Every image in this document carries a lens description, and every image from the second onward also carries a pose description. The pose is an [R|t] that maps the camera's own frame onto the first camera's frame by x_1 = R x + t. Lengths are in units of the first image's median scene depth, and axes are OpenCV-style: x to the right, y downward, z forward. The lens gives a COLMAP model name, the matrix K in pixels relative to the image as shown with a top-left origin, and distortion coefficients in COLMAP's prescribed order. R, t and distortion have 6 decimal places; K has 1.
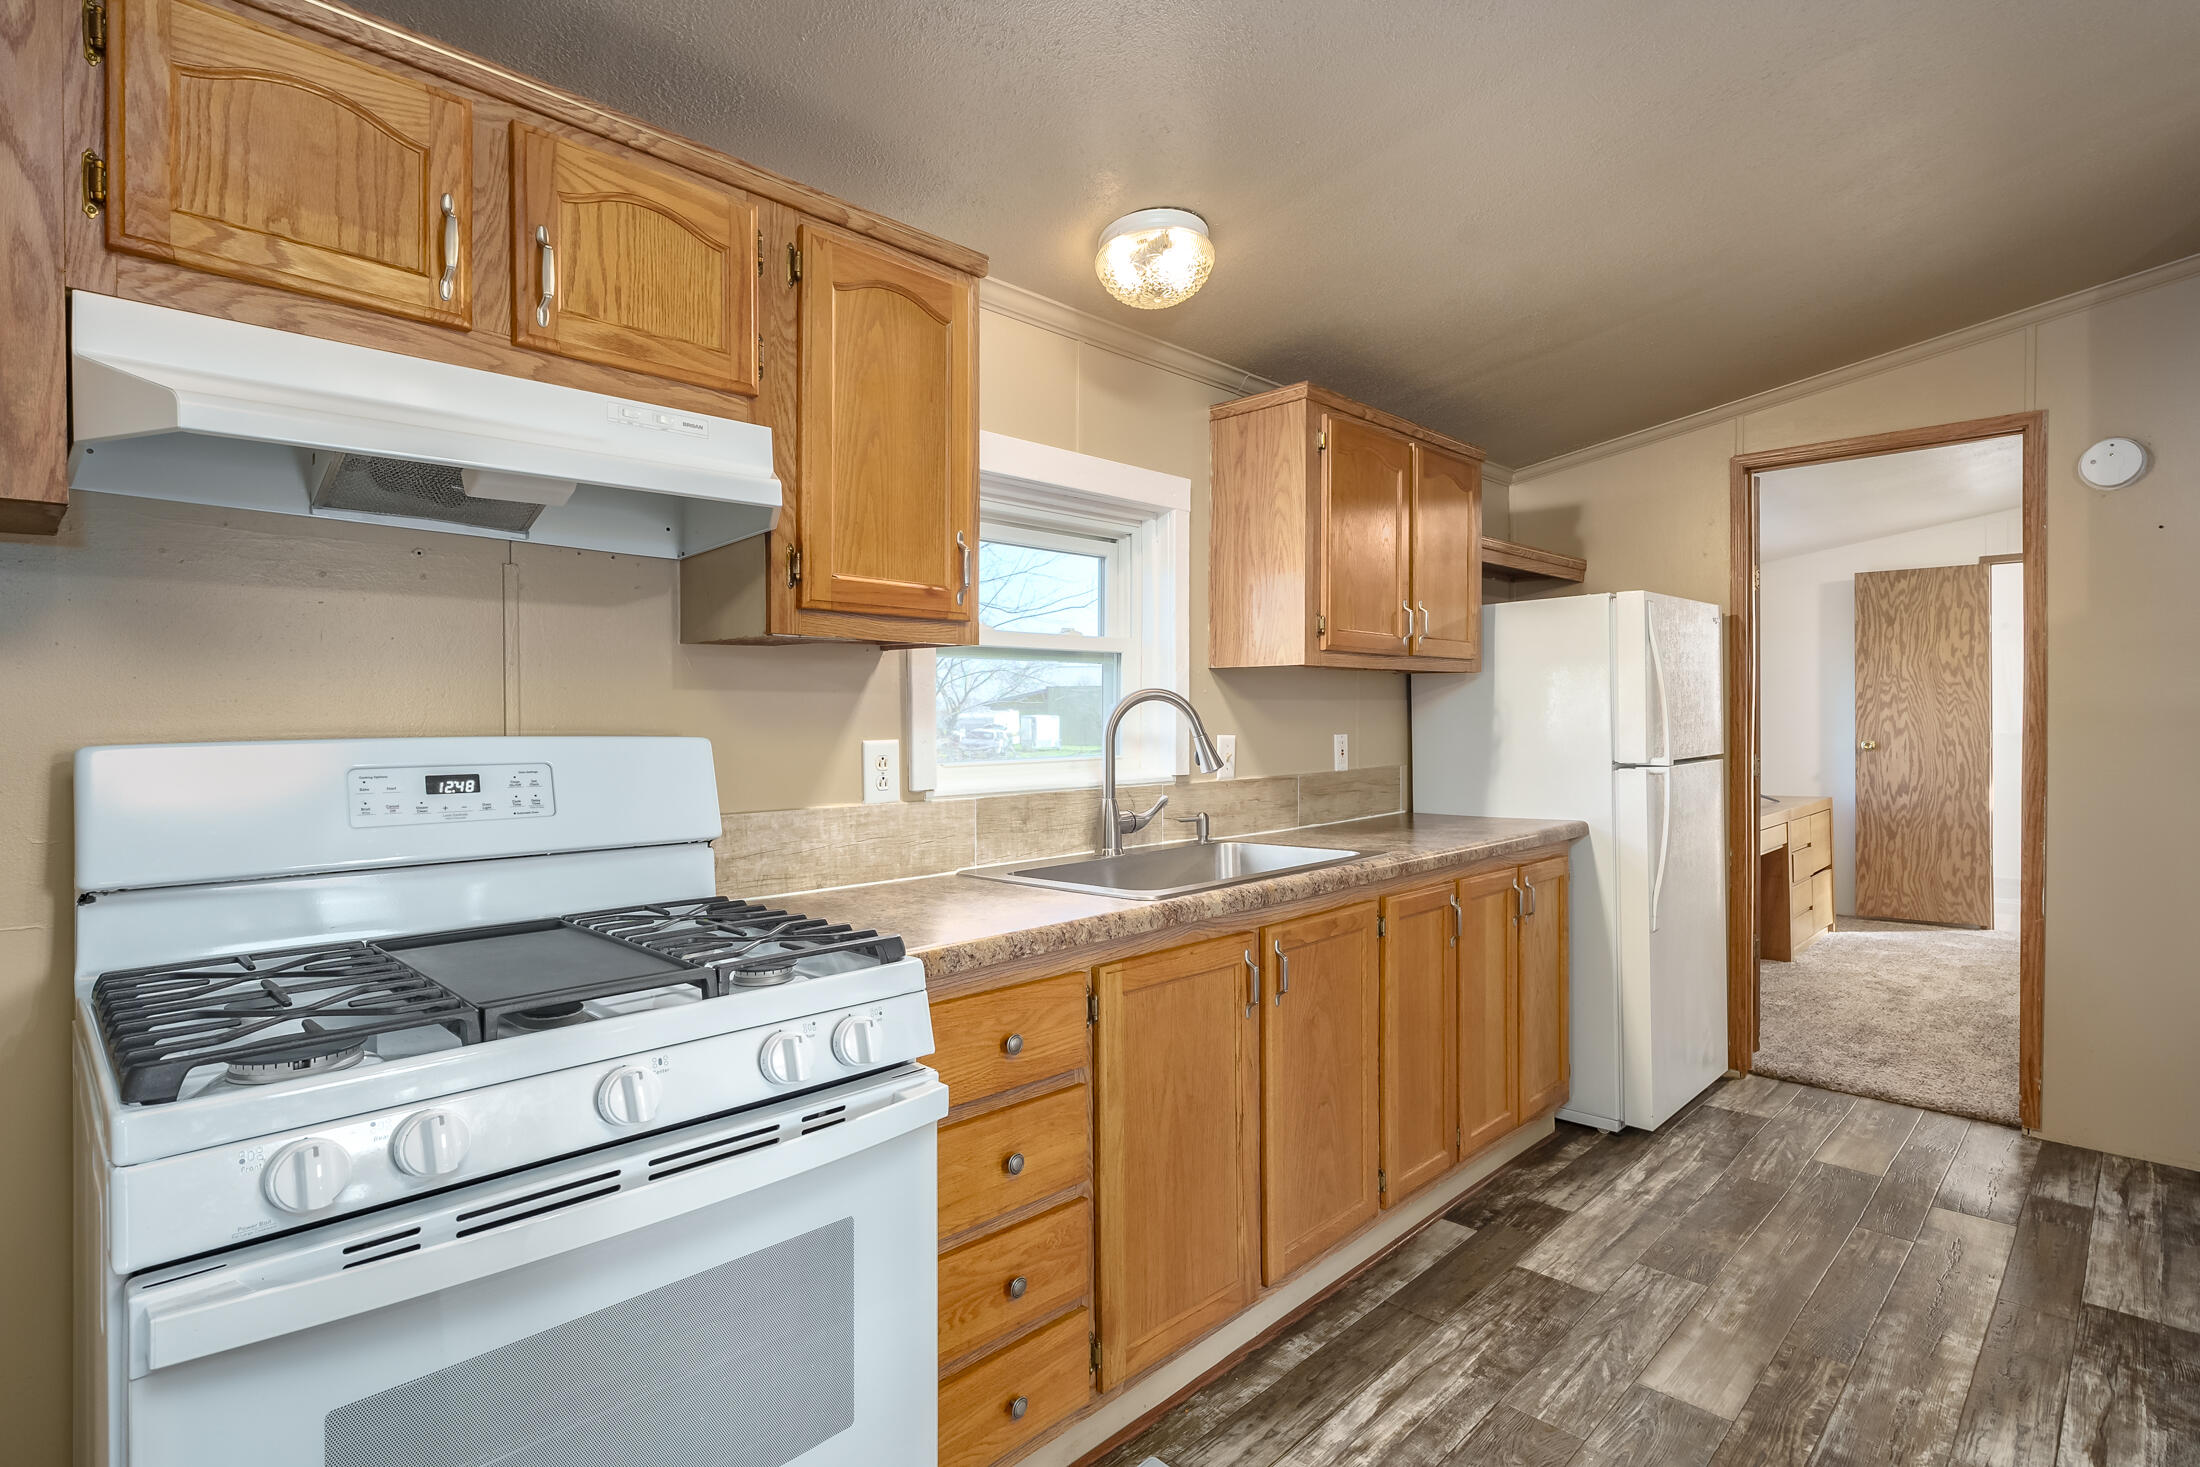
lens RADIAL K [[1075.9, 0, 1102.4], [0, 1075.9, 722.0], [0, 0, 1]] dist [-0.000847, -0.000396]
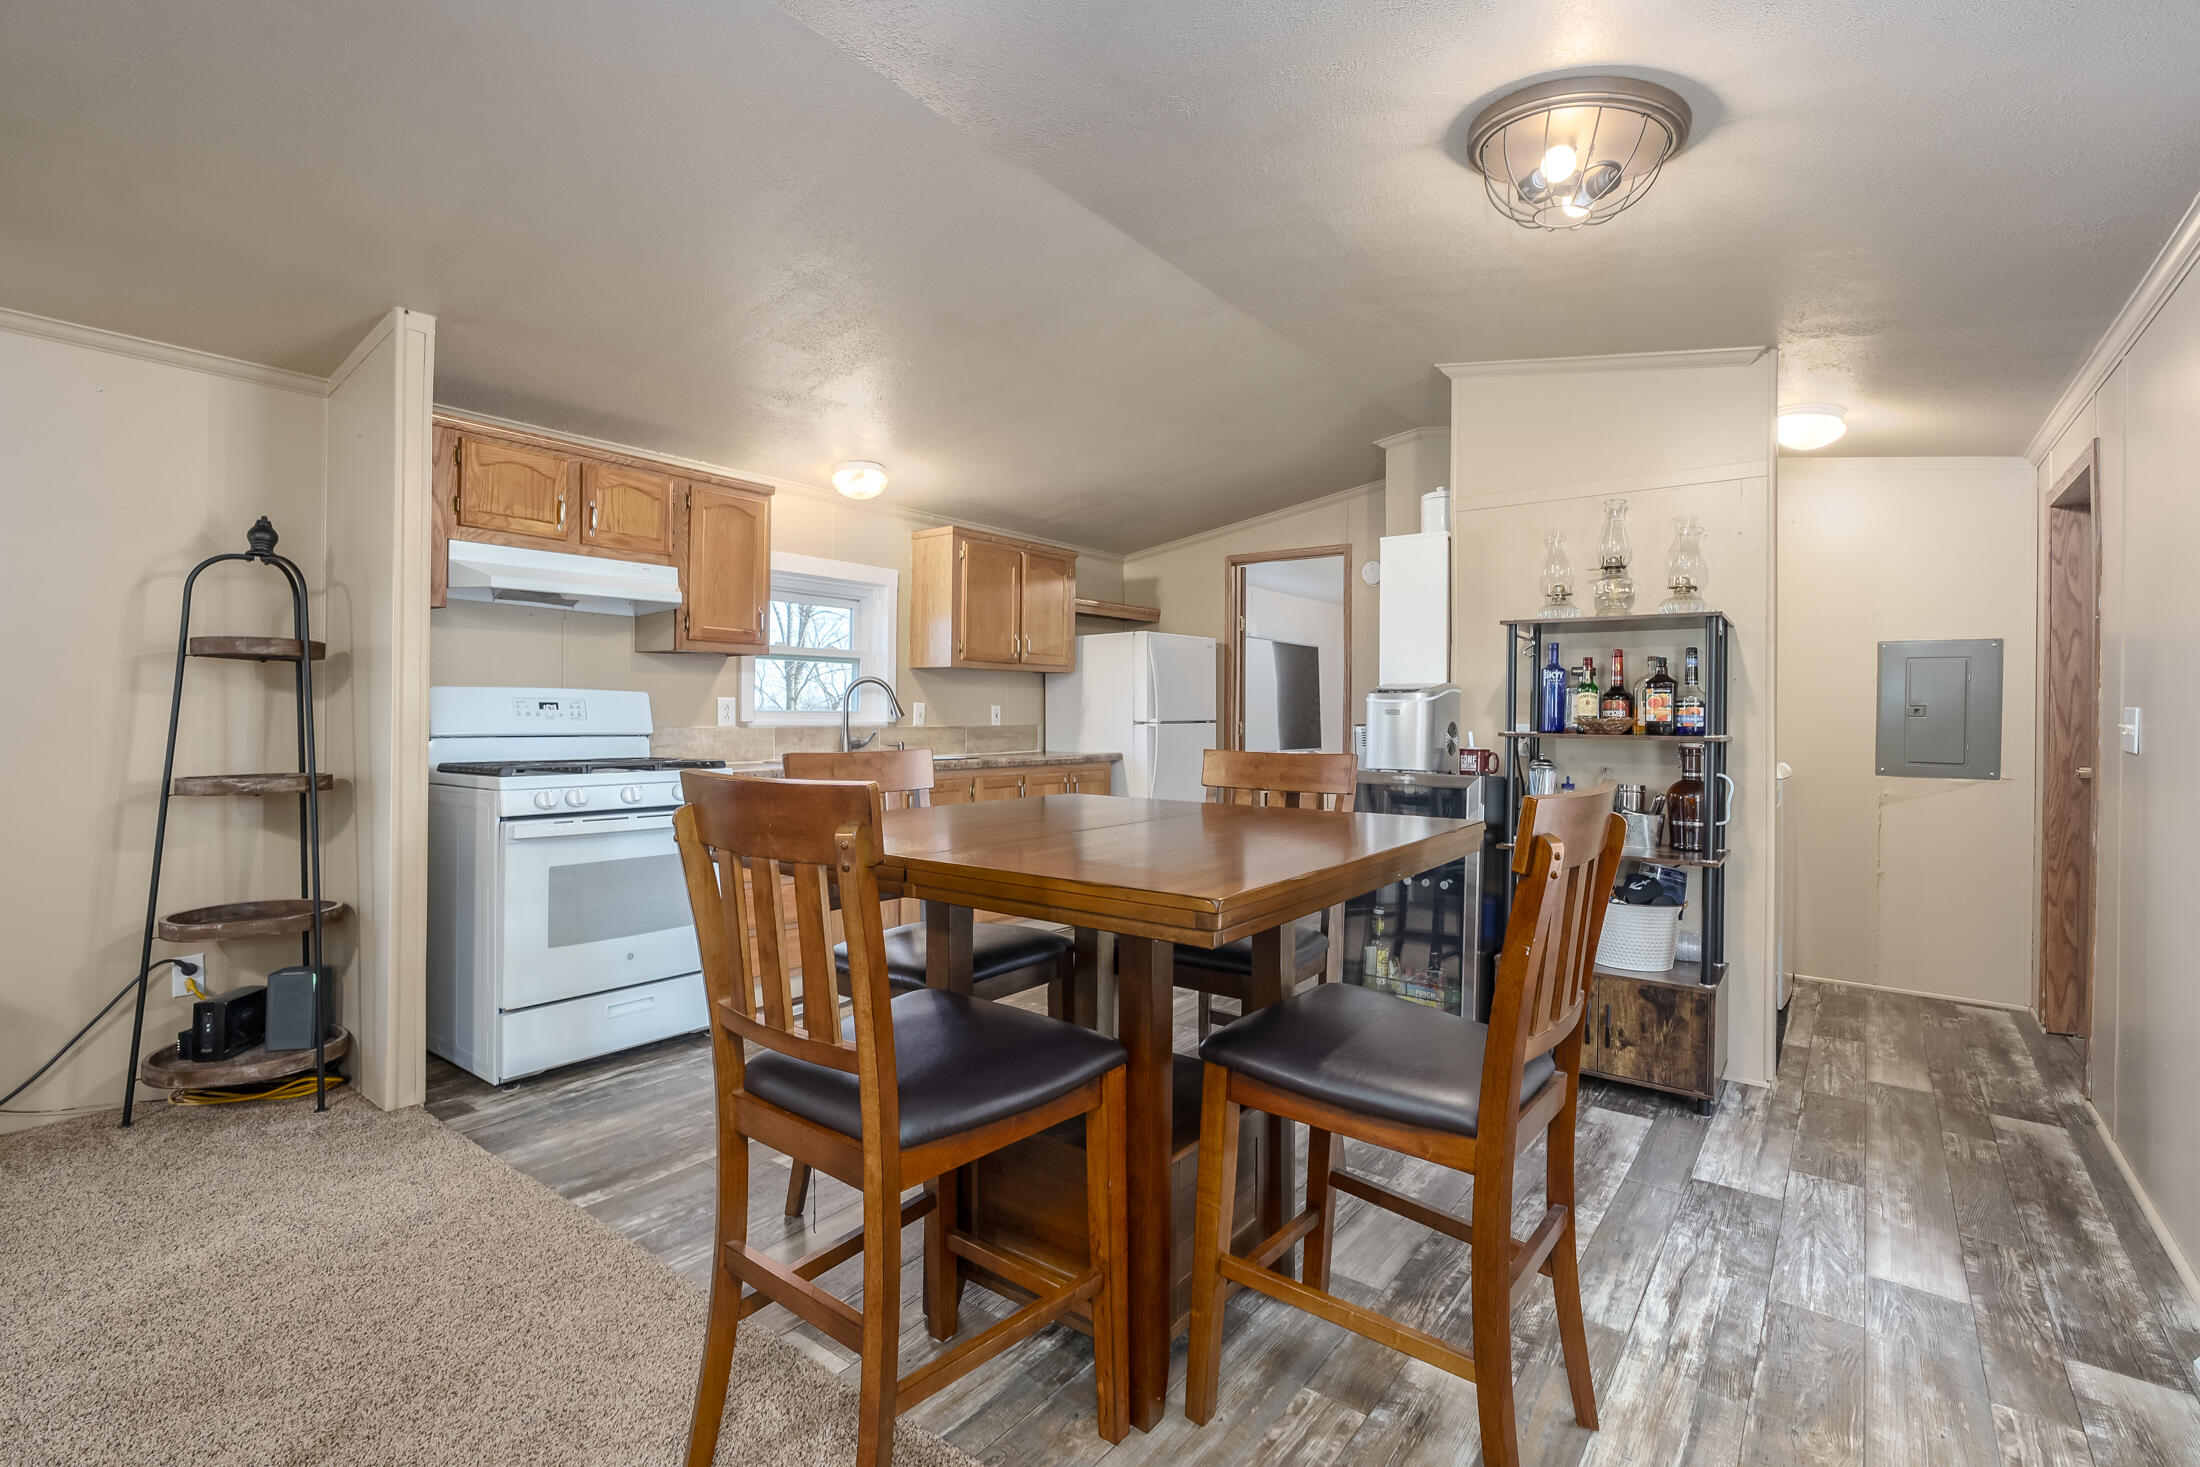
lens RADIAL K [[988.6, 0, 1112.3], [0, 988.6, 720.0], [0, 0, 1]] dist [-0.009020, 0.000219]
pose [[0.990031, 0.010297, 0.140476, 0.290365], [-0.010463, 0.999945, 0.000445, 0.054065], [-0.140464, -0.001910, 0.990084, -1.096112]]
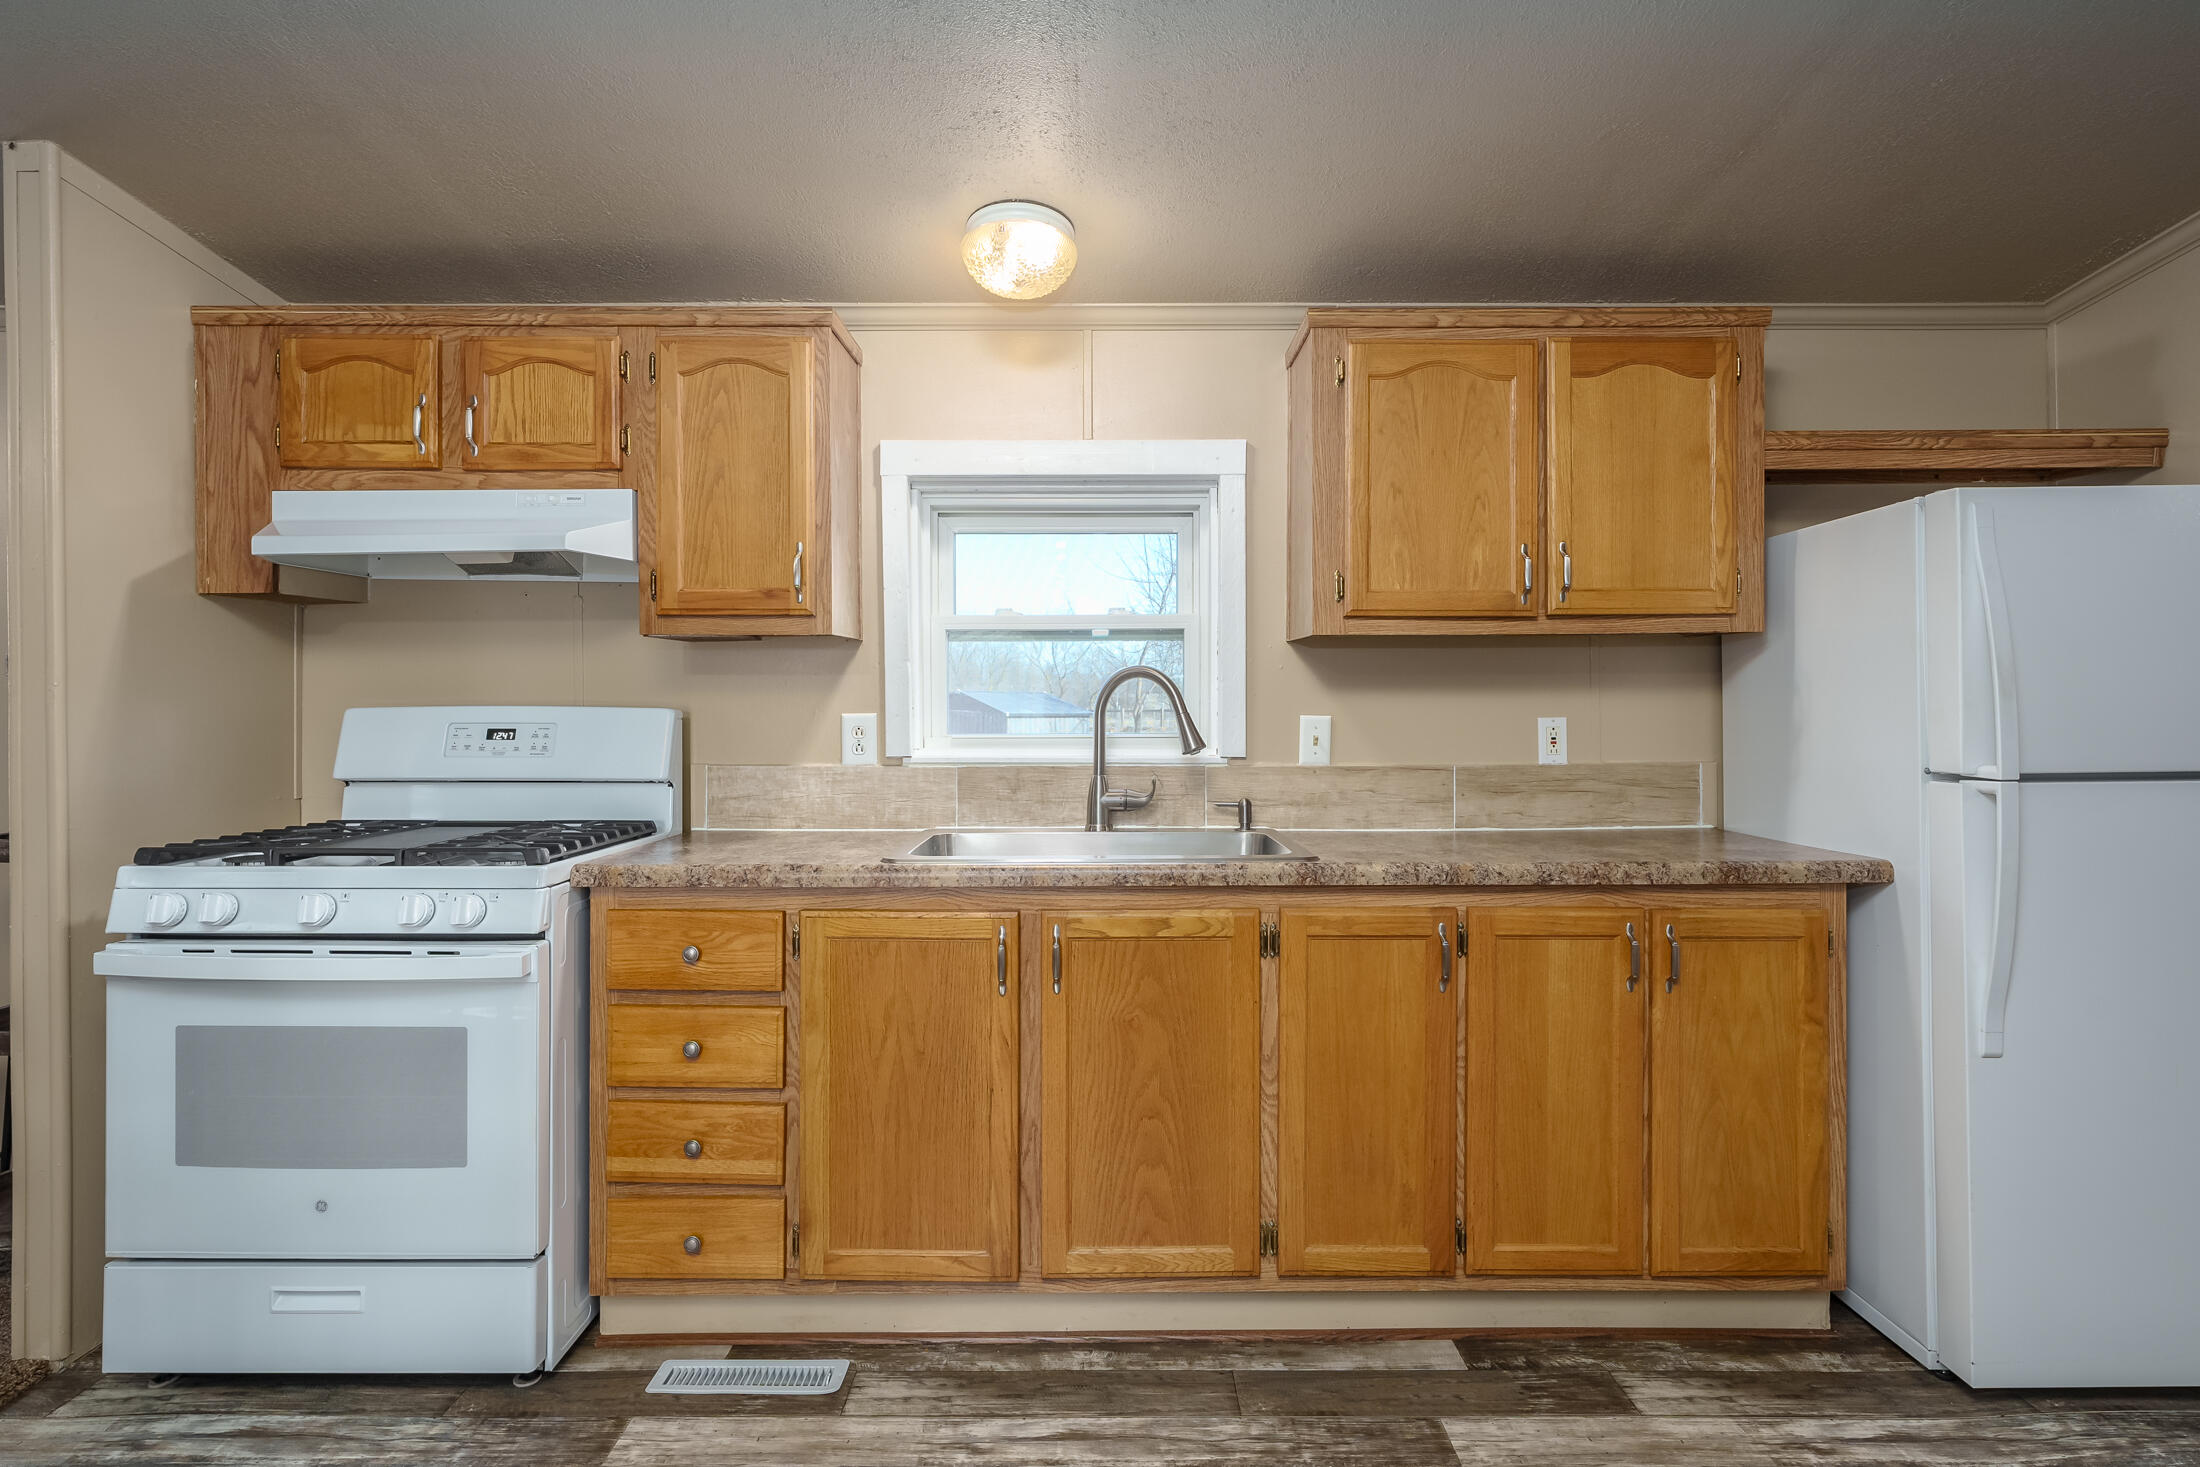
lens RADIAL K [[1075.9, 0, 1104.3], [0, 1075.9, 699.0], [0, 0, 1]] dist [-0.000847, -0.000396]
pose [[0.706239, 0.004224, -0.707961, 0.871753], [-0.005020, 0.999987, 0.000958, -0.002094], [0.707955, 0.002877, 0.706251, 0.343126]]
